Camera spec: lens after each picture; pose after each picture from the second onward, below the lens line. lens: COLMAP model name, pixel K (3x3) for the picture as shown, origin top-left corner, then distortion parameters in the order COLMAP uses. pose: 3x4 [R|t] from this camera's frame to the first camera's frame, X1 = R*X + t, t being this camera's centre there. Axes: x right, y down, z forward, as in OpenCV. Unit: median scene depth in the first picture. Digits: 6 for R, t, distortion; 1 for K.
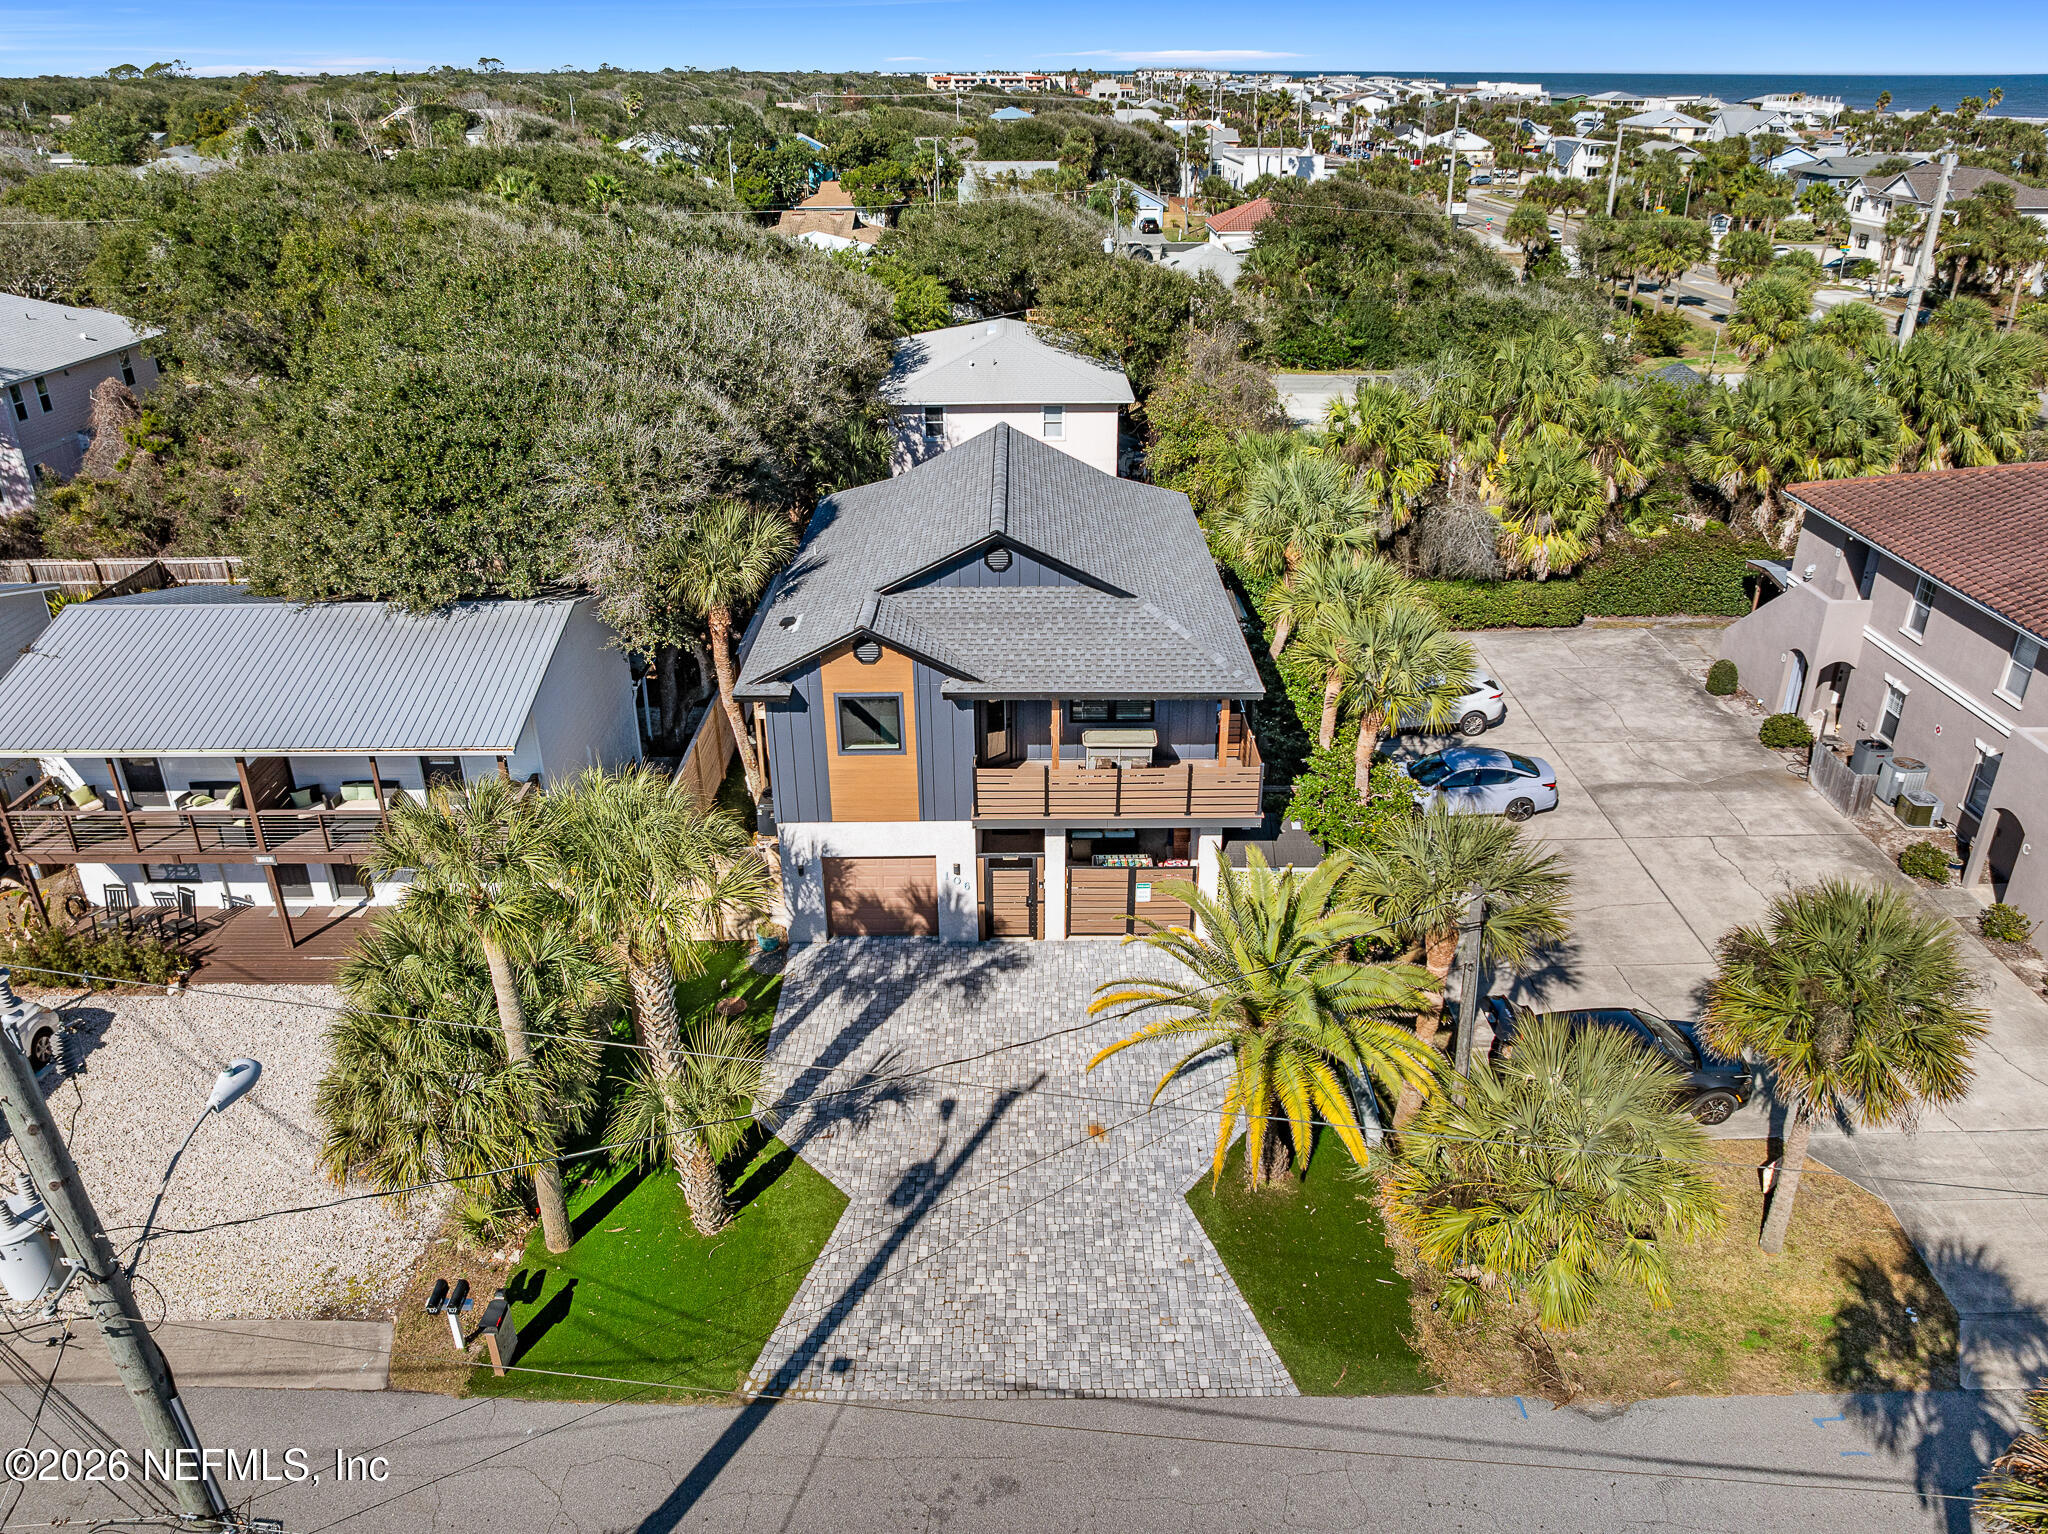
lens RADIAL K [[1450.6, 0, 1025.7], [0, 1450.6, 757.3], [0, 0, 1]] dist [-0.044945, 0.005685]
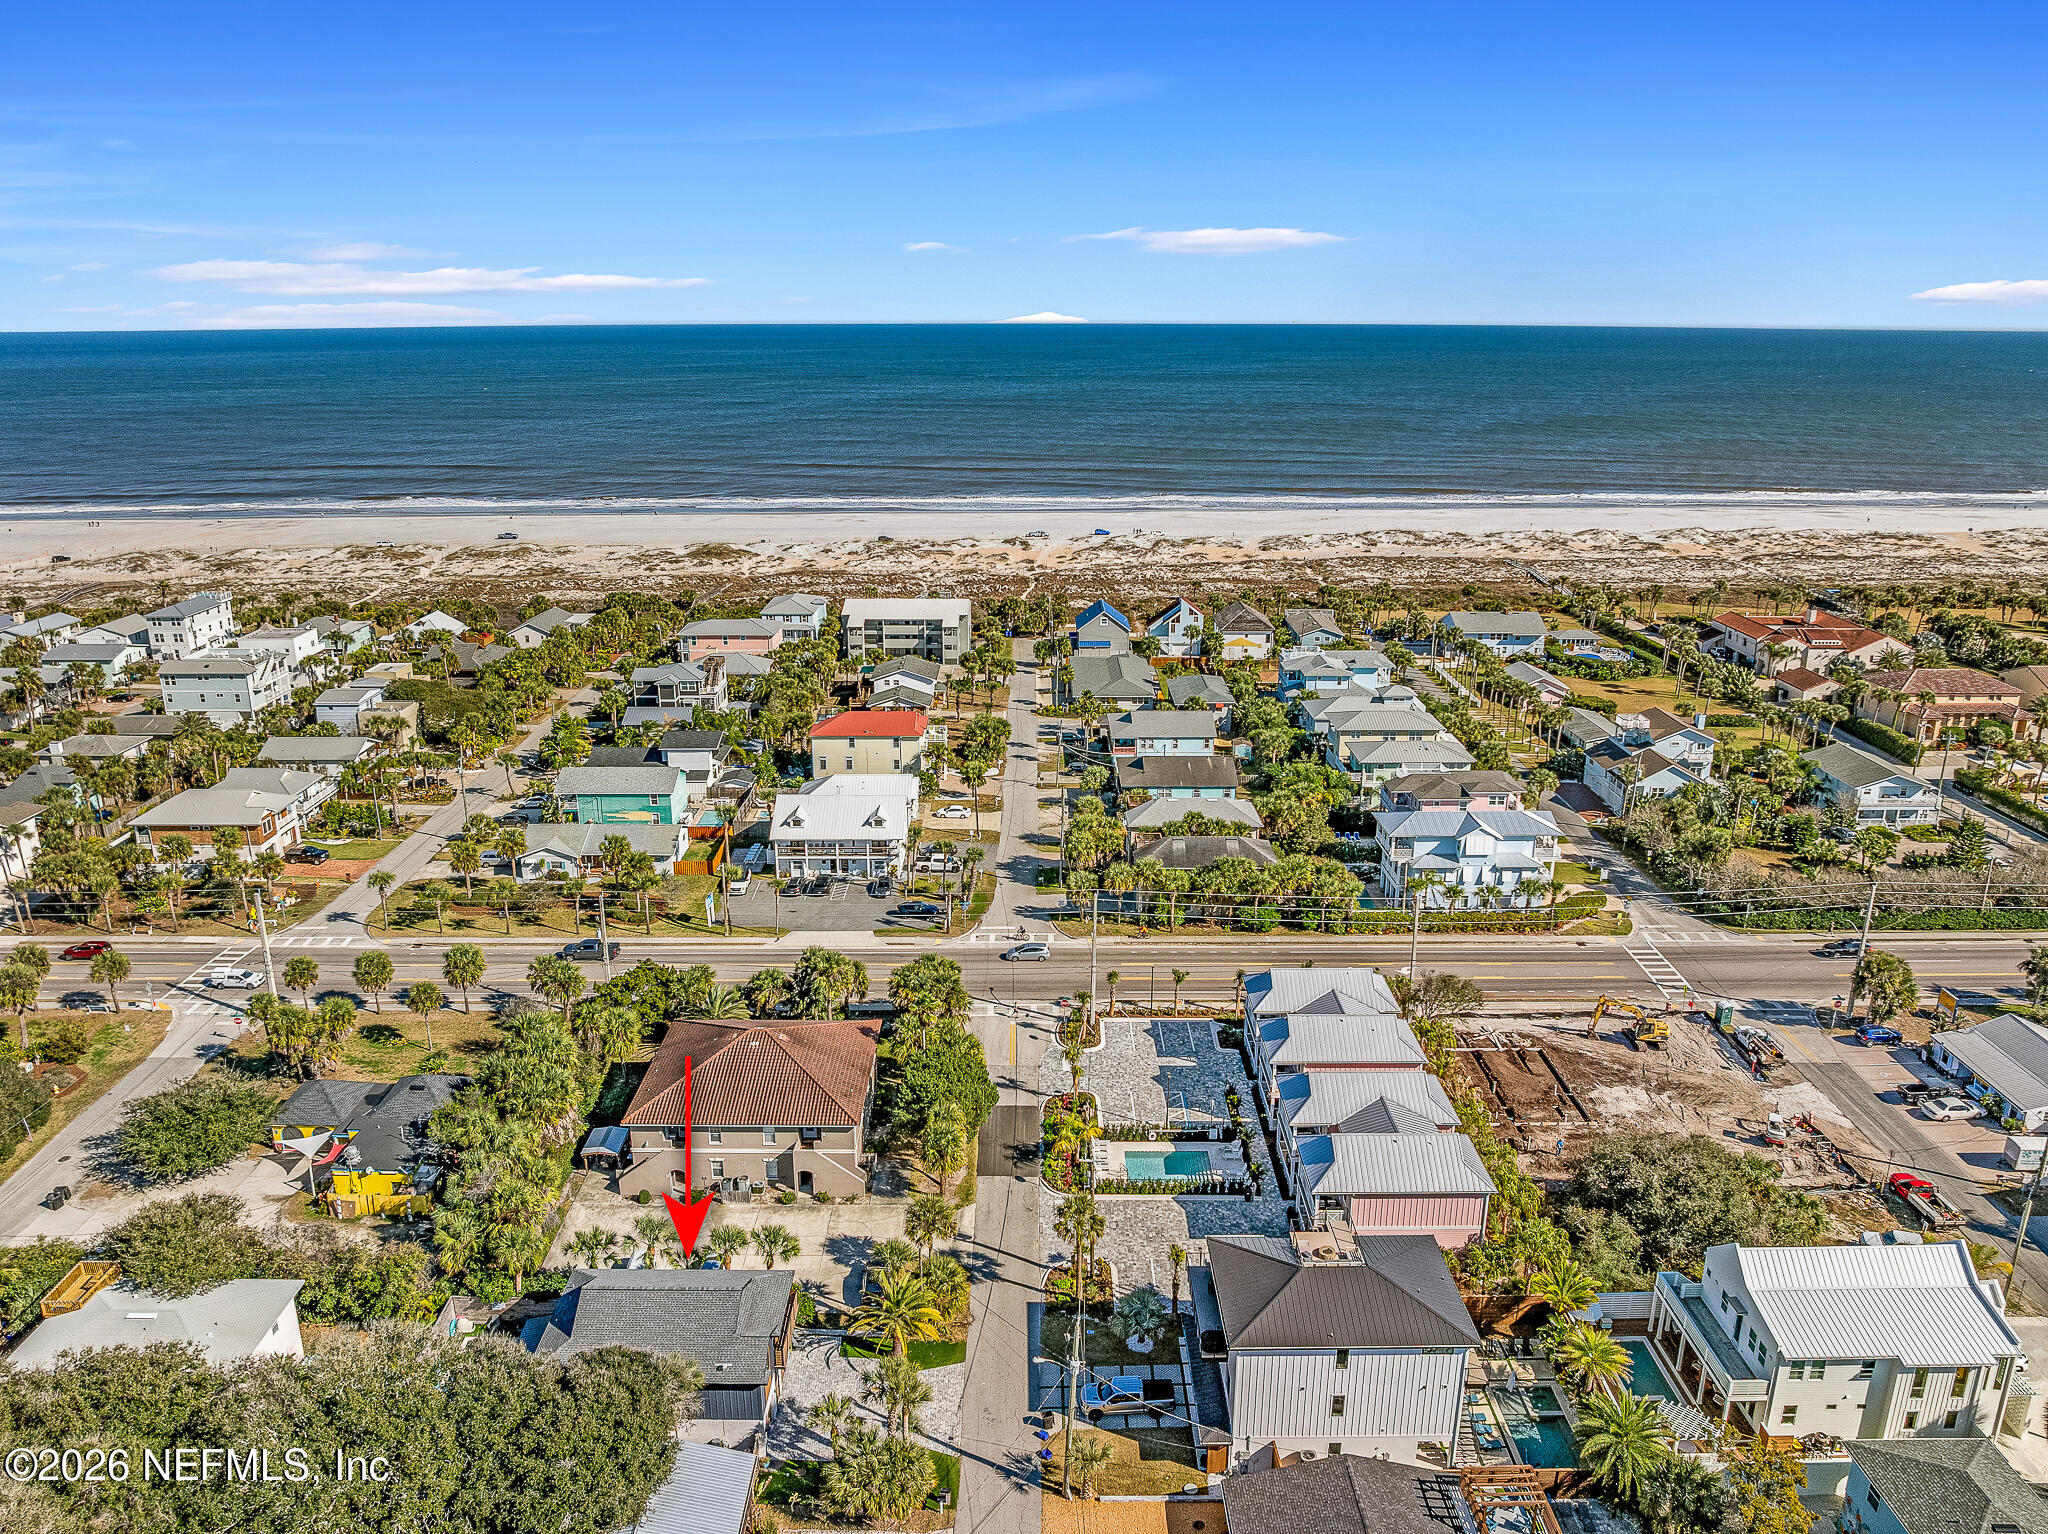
lens RADIAL K [[1426.8, 0, 1033.1], [0, 1426.8, 767.9], [0, 0, 1]] dist [-0.038986, -0.005501]
pose [[-0.002697, -0.294528, 0.955639, -2.616857], [0.430202, 0.862347, 0.266990, -1.679992], [-0.902729, 0.411838, 0.124381, -0.368781]]
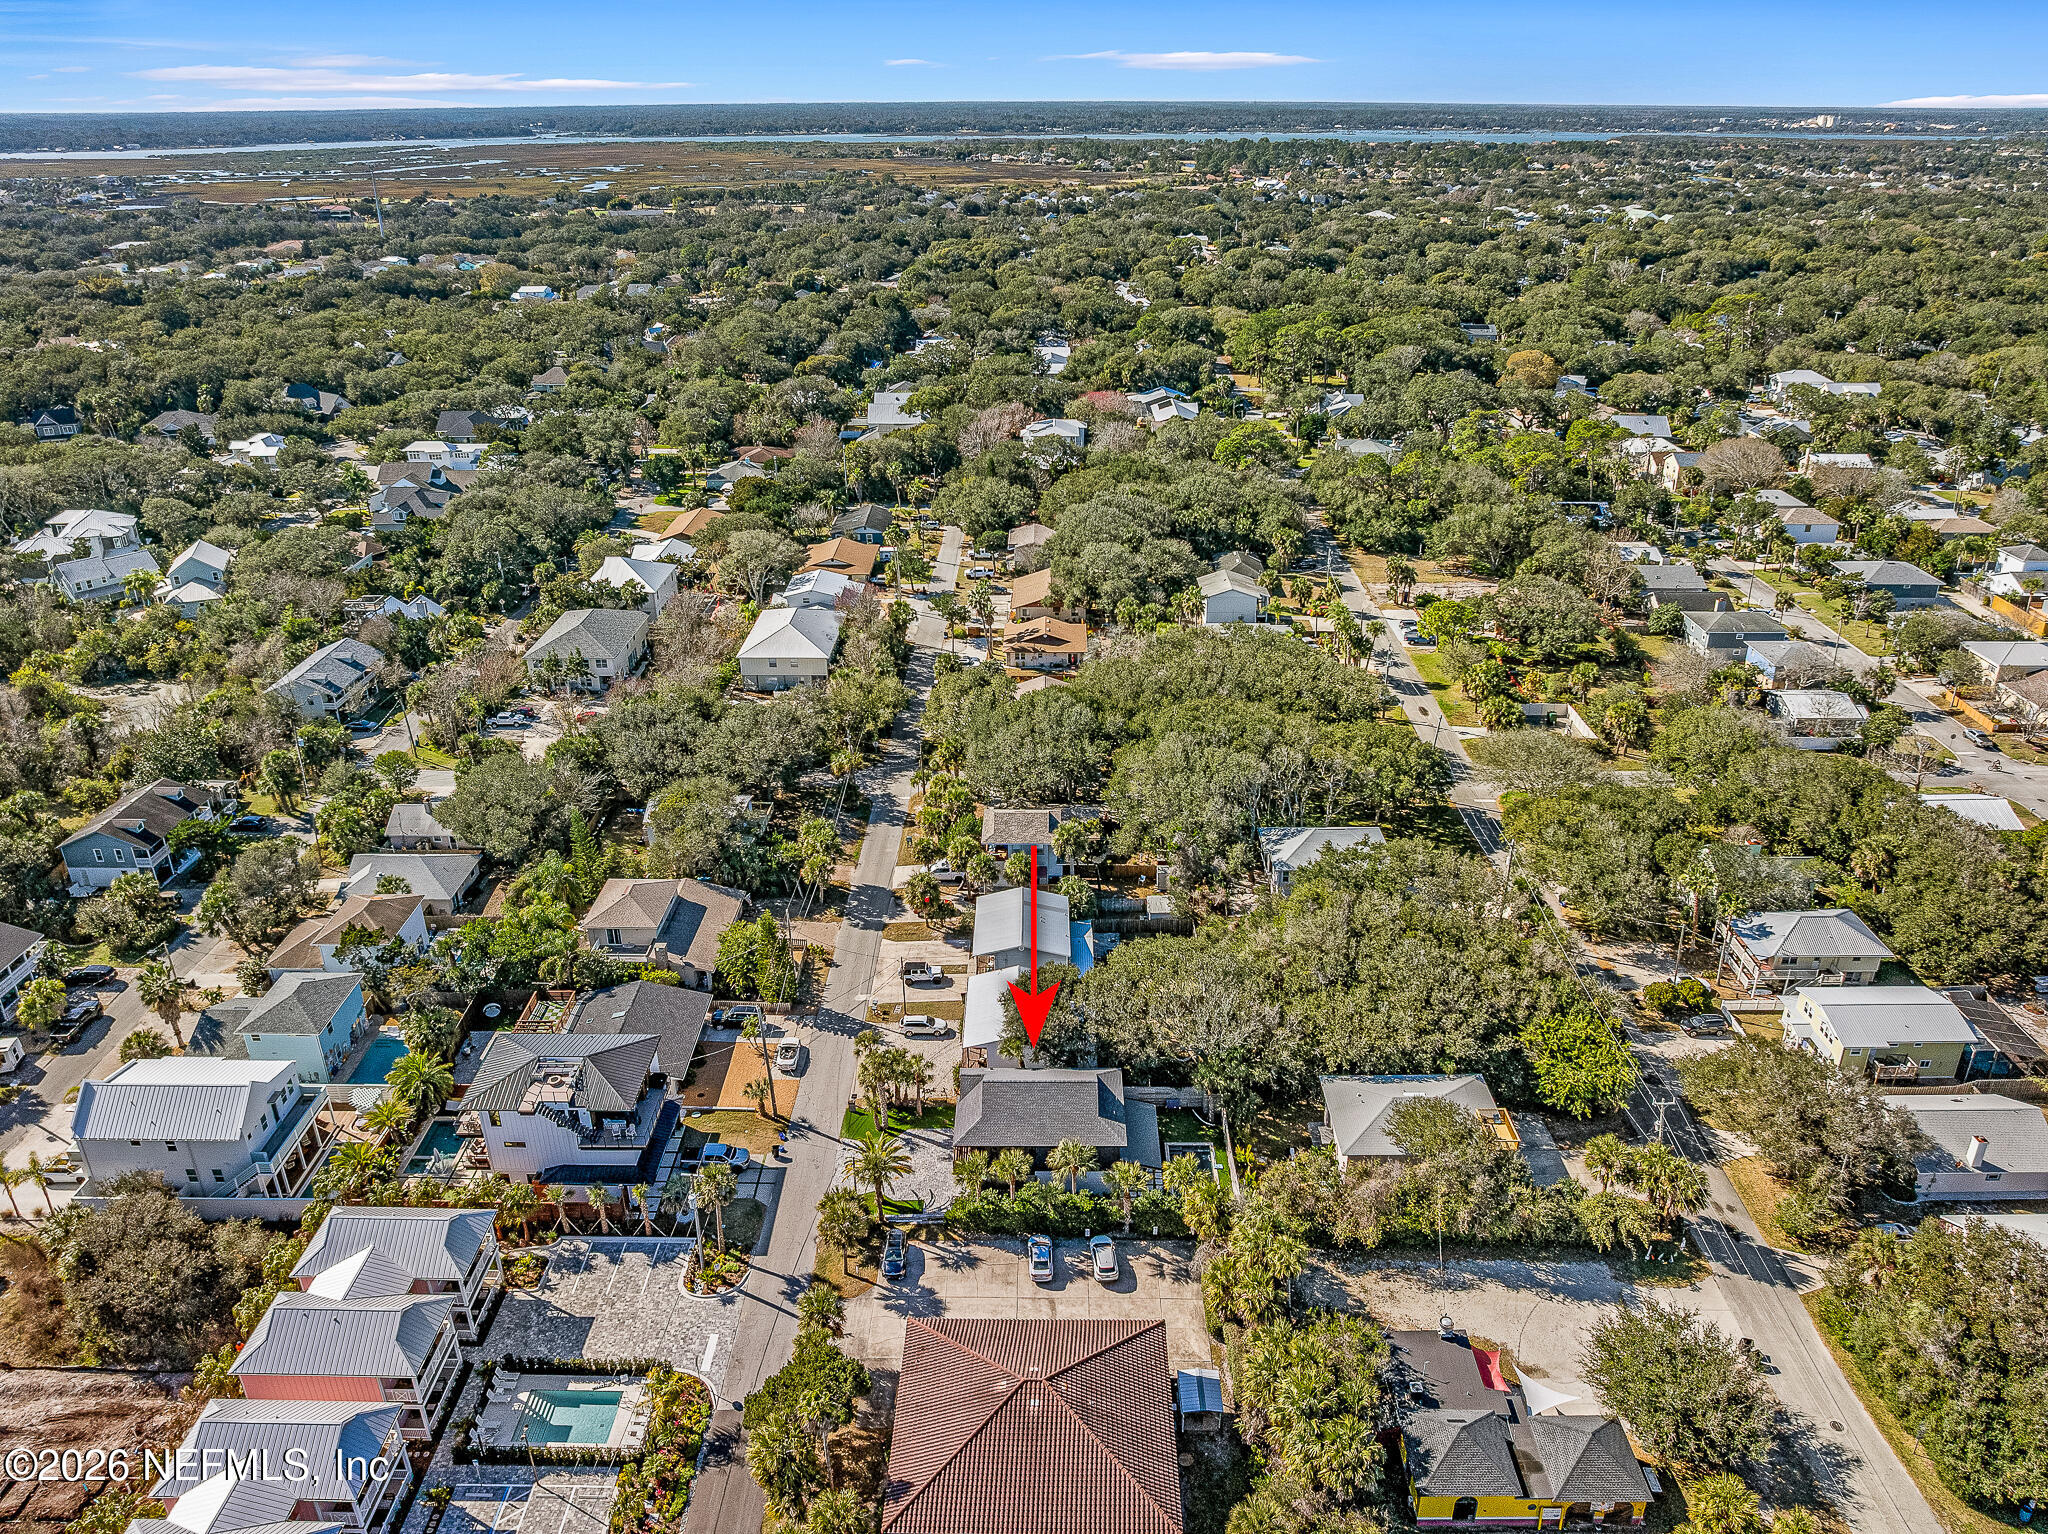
lens RADIAL K [[1397.0, 0, 1047.5], [0, 1397.0, 829.1], [0, 0, 1]] dist [-0.071395, 0.043258]
pose [[-0.003092, 0.467893, -0.883780, 3.325105], [-0.433356, 0.795858, 0.422862, -2.627072], [0.901217, 0.384299, 0.200303, 0.086820]]
